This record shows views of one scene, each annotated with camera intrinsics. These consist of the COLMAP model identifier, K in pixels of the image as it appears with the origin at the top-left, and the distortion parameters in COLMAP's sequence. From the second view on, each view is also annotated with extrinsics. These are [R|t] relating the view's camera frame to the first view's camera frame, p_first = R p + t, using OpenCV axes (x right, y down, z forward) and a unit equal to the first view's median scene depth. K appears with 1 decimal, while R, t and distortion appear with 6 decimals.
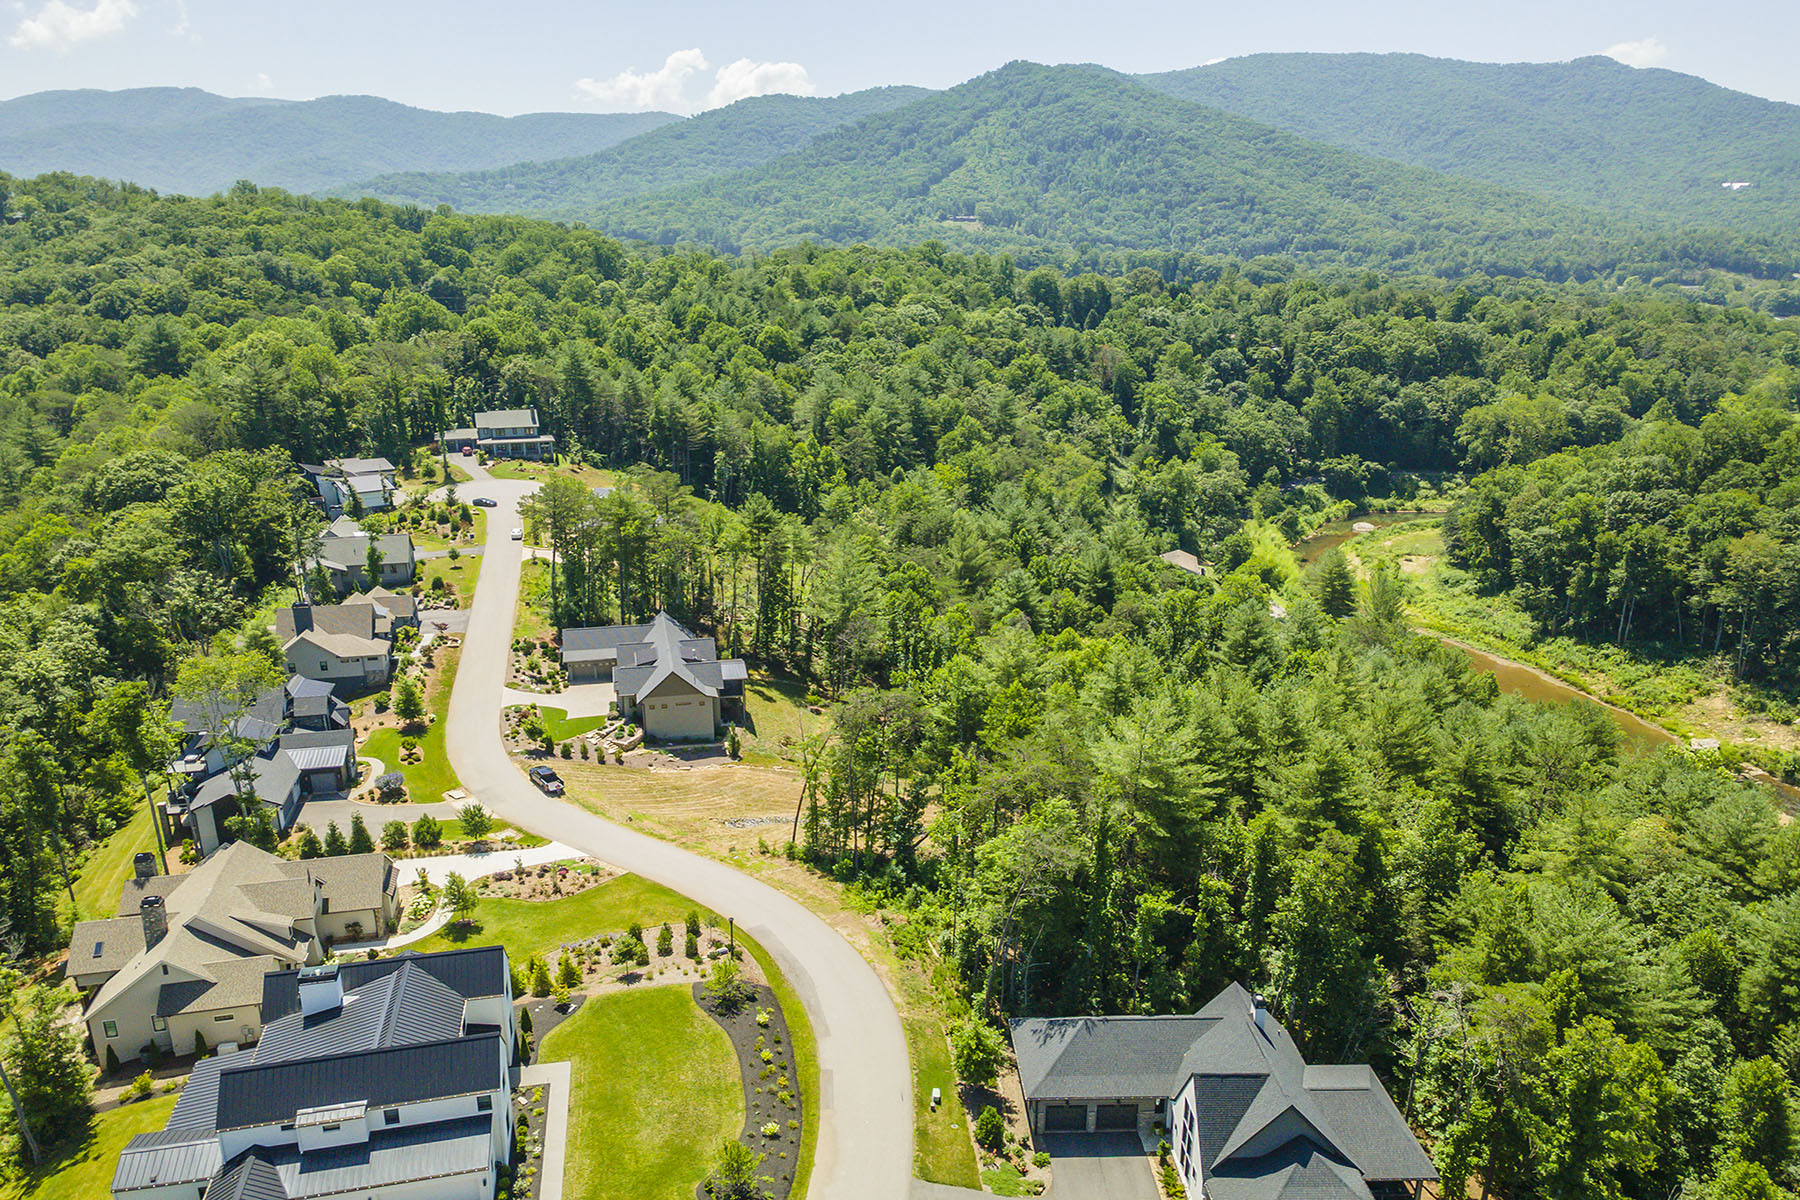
lens RADIAL K [[1306.4, 0, 900.0], [0, 1306.4, 600.0], [0, 0, 1]] dist [0.033190, 0.041601]
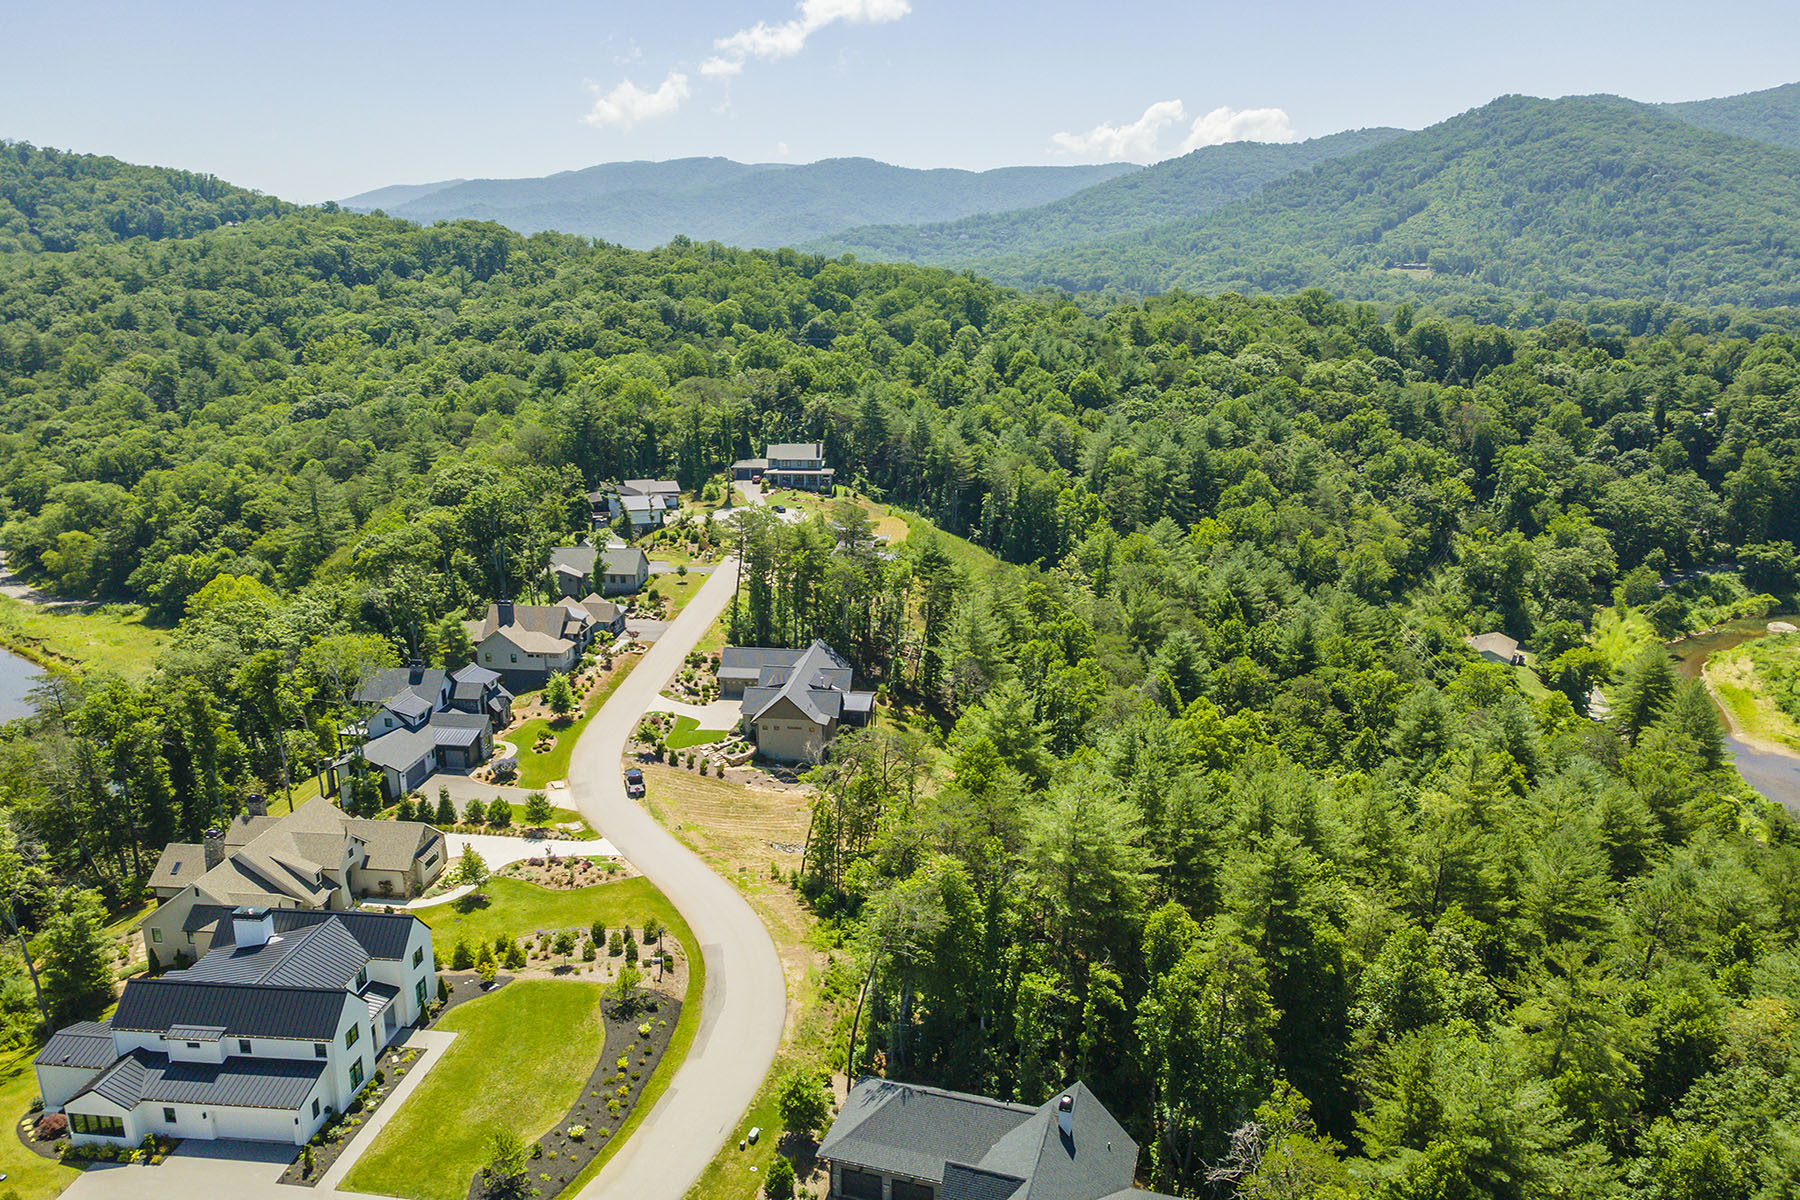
lens RADIAL K [[1306.4, 0, 900.0], [0, 1306.4, 600.0], [0, 0, 1]] dist [0.033190, 0.041601]
pose [[0.946075, 0.084186, -0.312819, 0.112519], [-0.094790, 0.995319, -0.018817, -0.004921], [0.309770, 0.047455, 0.949626, 0.018950]]
